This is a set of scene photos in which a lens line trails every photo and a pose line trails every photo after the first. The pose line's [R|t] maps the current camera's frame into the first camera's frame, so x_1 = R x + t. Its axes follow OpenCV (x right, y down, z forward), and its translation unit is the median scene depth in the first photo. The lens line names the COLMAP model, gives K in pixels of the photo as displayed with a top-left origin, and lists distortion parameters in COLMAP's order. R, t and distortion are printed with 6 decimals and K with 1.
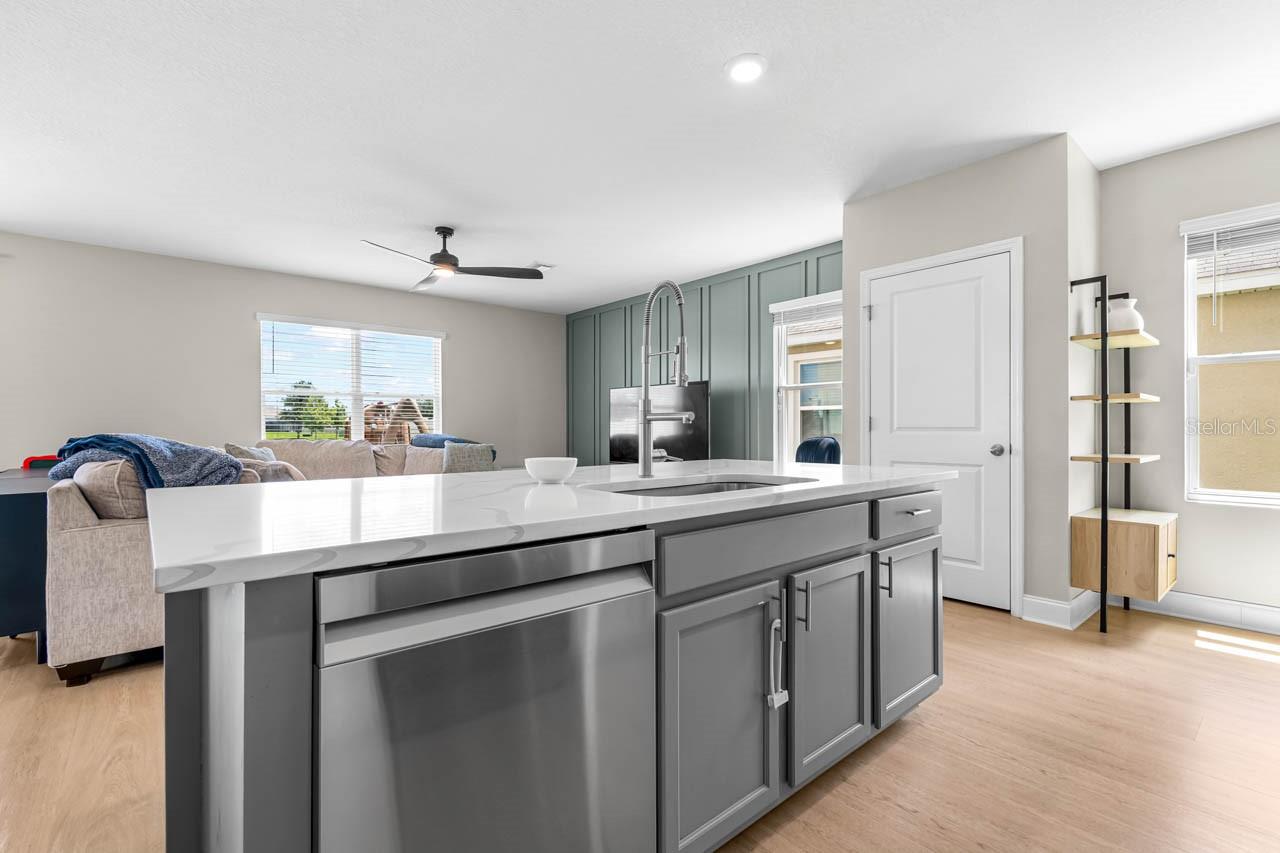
lens RADIAL K [[575.0, 0, 640.0], [0, 575.0, 426.5], [0, 0, 1]] dist [0.000851, 0.000088]
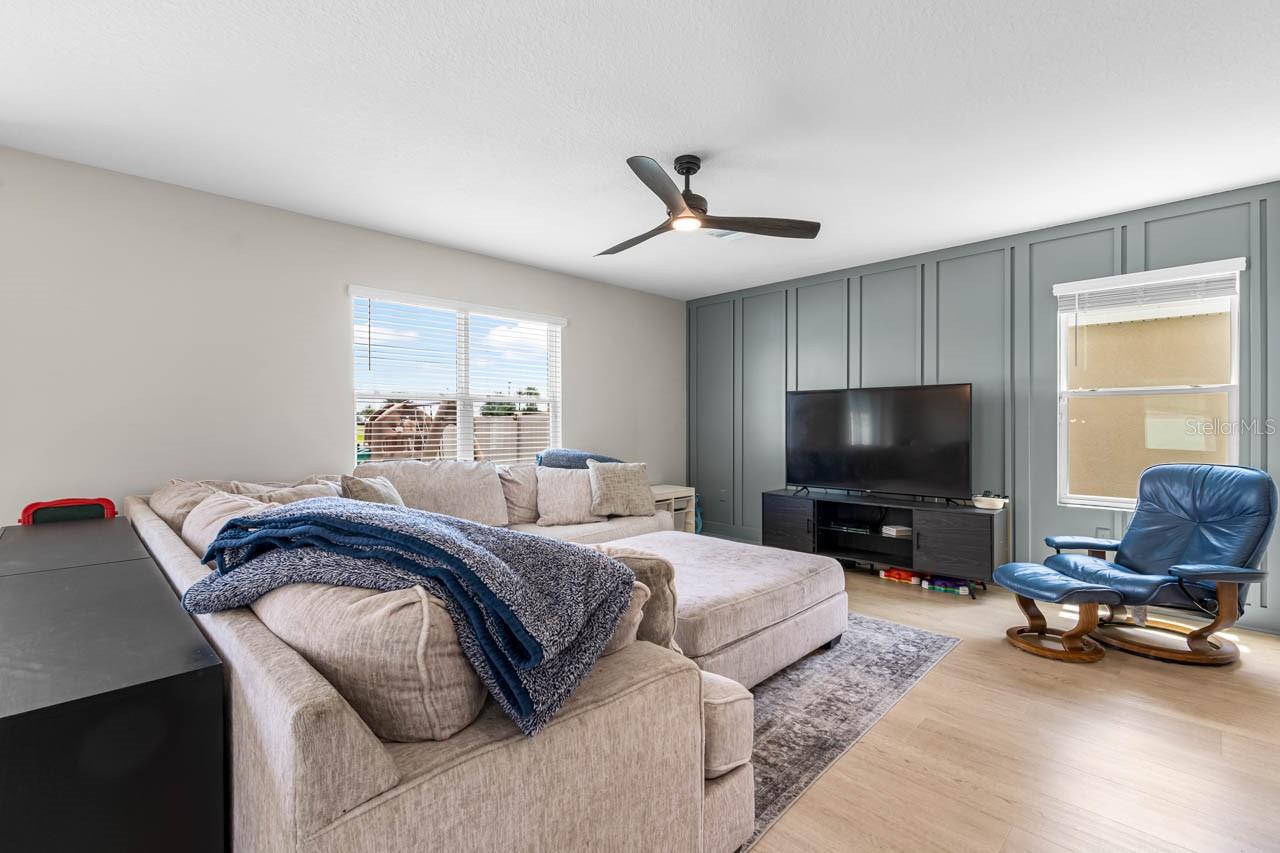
lens RADIAL K [[568.4, 0, 645.1], [0, 568.4, 427.2], [0, 0, 1]] dist [-0.000225, -0.000102]
pose [[0.997327, 0.002387, 0.073026, -0.354396], [-0.002985, 0.999963, 0.008084, -0.026803], [-0.073004, -0.008280, 0.997297, 0.272873]]
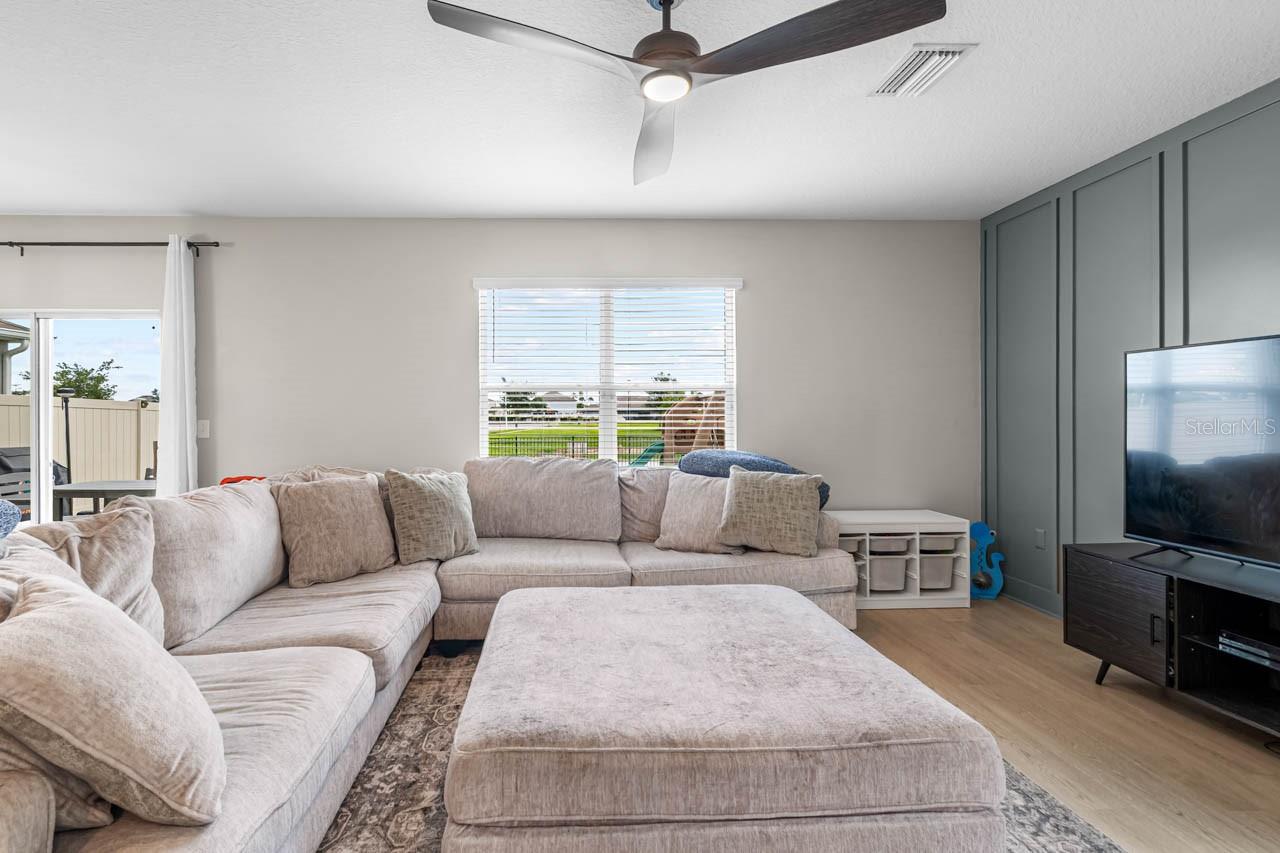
lens RADIAL K [[600.4, 0, 579.2], [0, 600.4, 418.3], [0, 0, 1]] dist [-0.000235, -0.000359]
pose [[0.777362, 0.000067, -0.629054, -0.097985], [0.003831, 0.999981, 0.004842, -0.026866], [0.629042, -0.006174, 0.777347, 0.509466]]
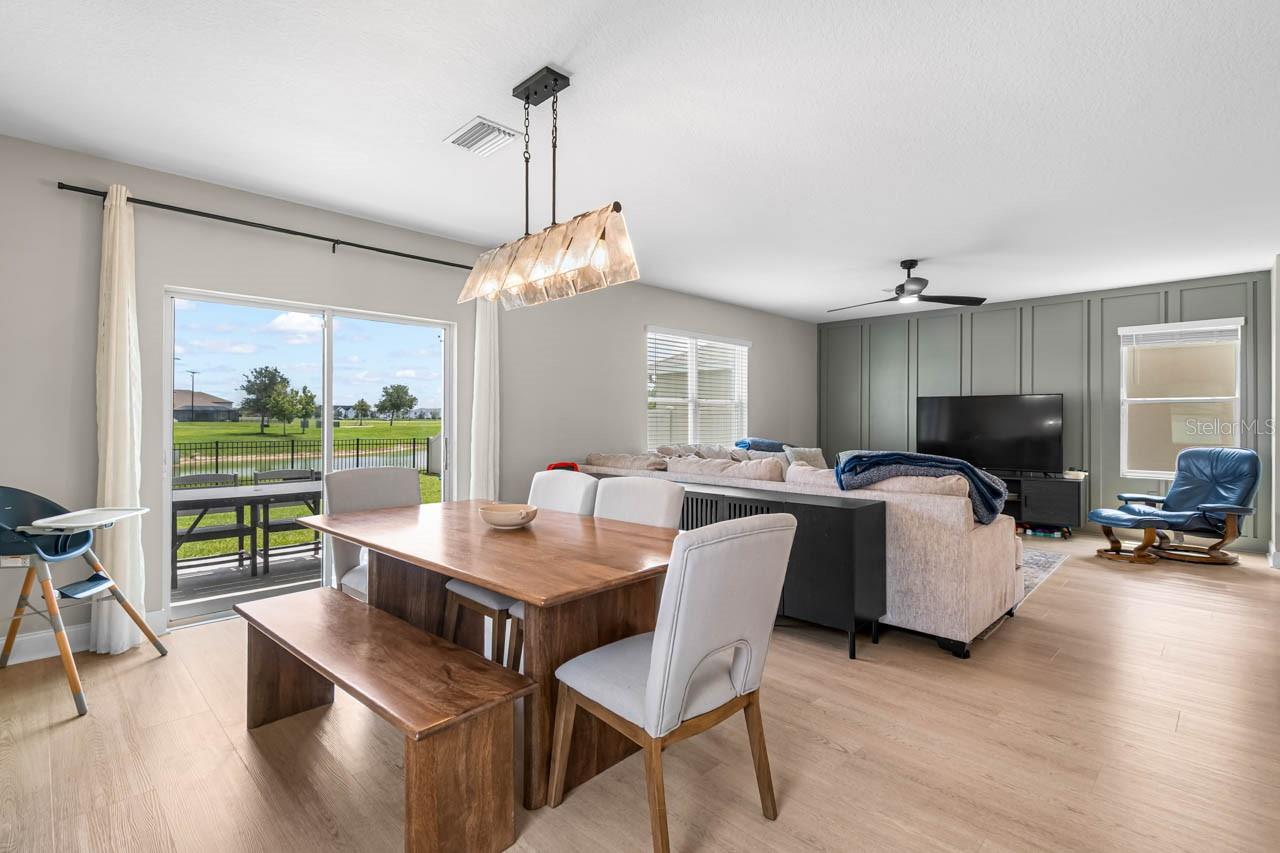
lens RADIAL K [[601.6, 0, 644.8], [0, 601.6, 418.1], [0, 0, 1]] dist [0.000190, -0.000031]
pose [[0.996811, 0.007723, 0.079429, -0.762700], [-0.007823, 0.999969, 0.000957, -0.027388], [-0.079419, -0.001575, 0.996840, -0.102810]]
